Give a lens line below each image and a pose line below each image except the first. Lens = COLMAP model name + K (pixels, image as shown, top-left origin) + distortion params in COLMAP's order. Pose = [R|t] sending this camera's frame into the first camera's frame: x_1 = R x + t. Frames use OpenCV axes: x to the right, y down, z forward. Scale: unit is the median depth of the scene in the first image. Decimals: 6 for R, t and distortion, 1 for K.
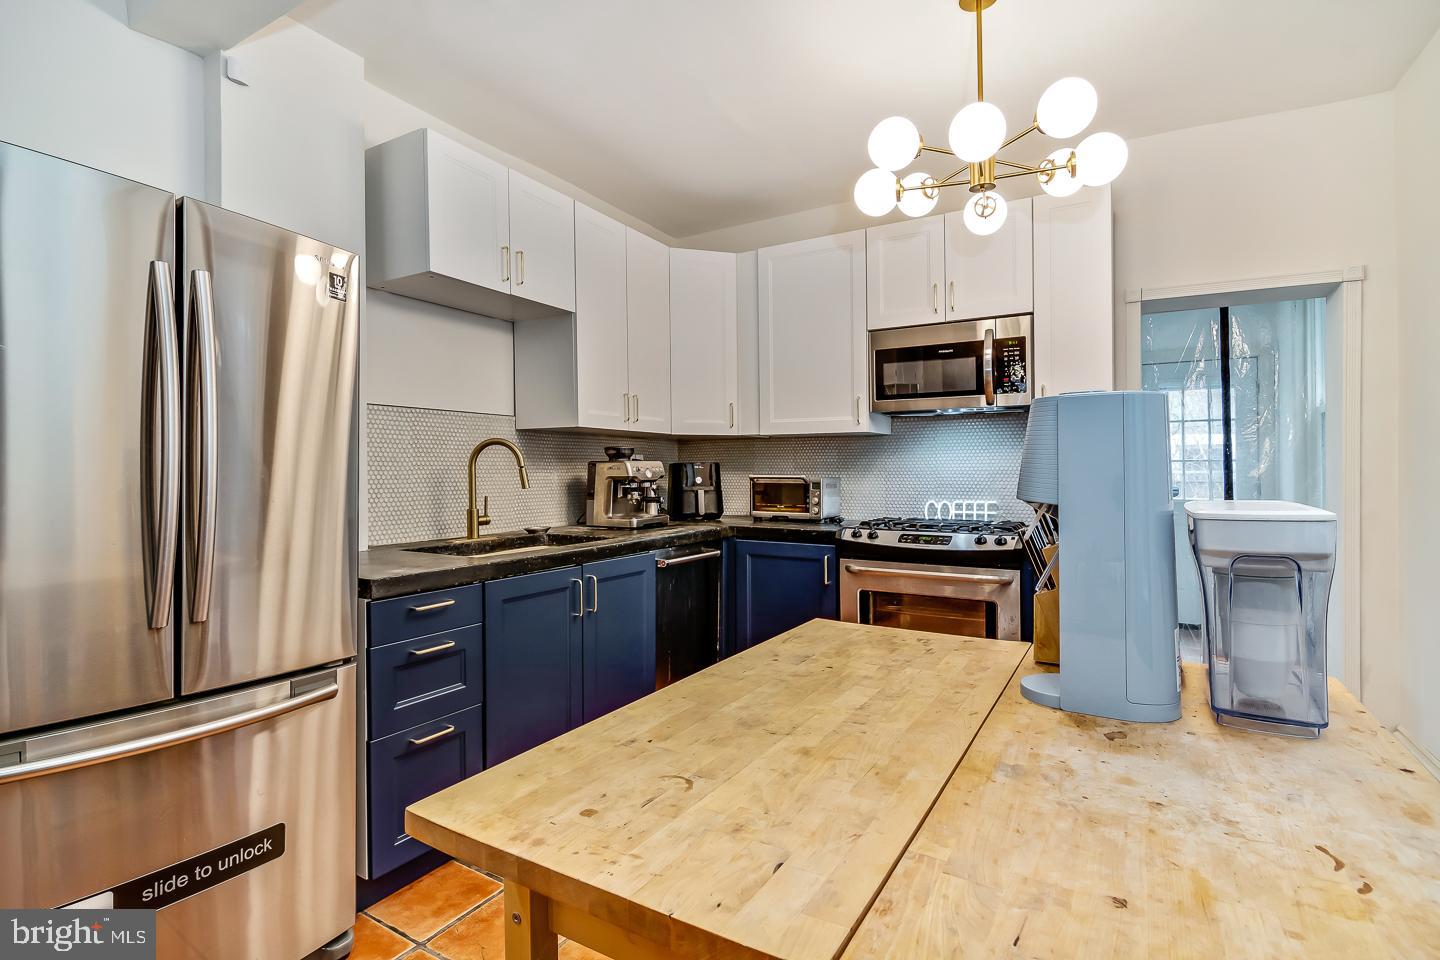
lens RADIAL K [[702.6, 0, 724.3], [0, 702.6, 472.5], [0, 0, 1]] dist [0.022800, -0.000138]
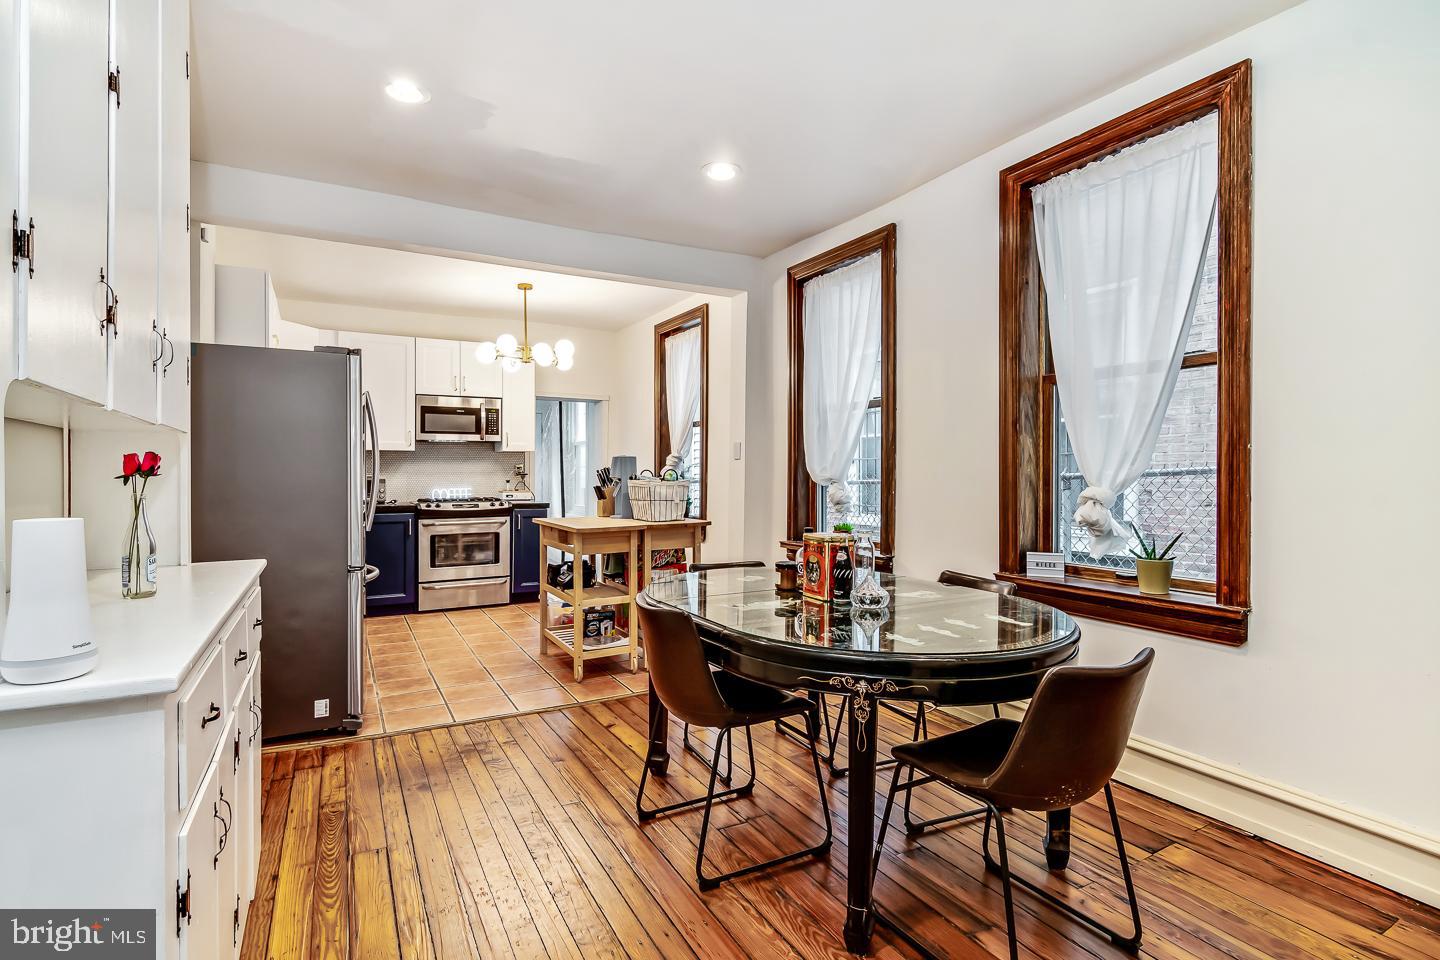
lens RADIAL K [[702.6, 0, 718.2], [0, 702.6, 471.2], [0, 0, 1]] dist [0.022800, -0.000138]
pose [[0.509206, -0.004311, 0.860634, -1.049862], [0.001407, 0.999990, 0.004176, -0.012939], [-0.860643, -0.000916, 0.509207, -0.638658]]
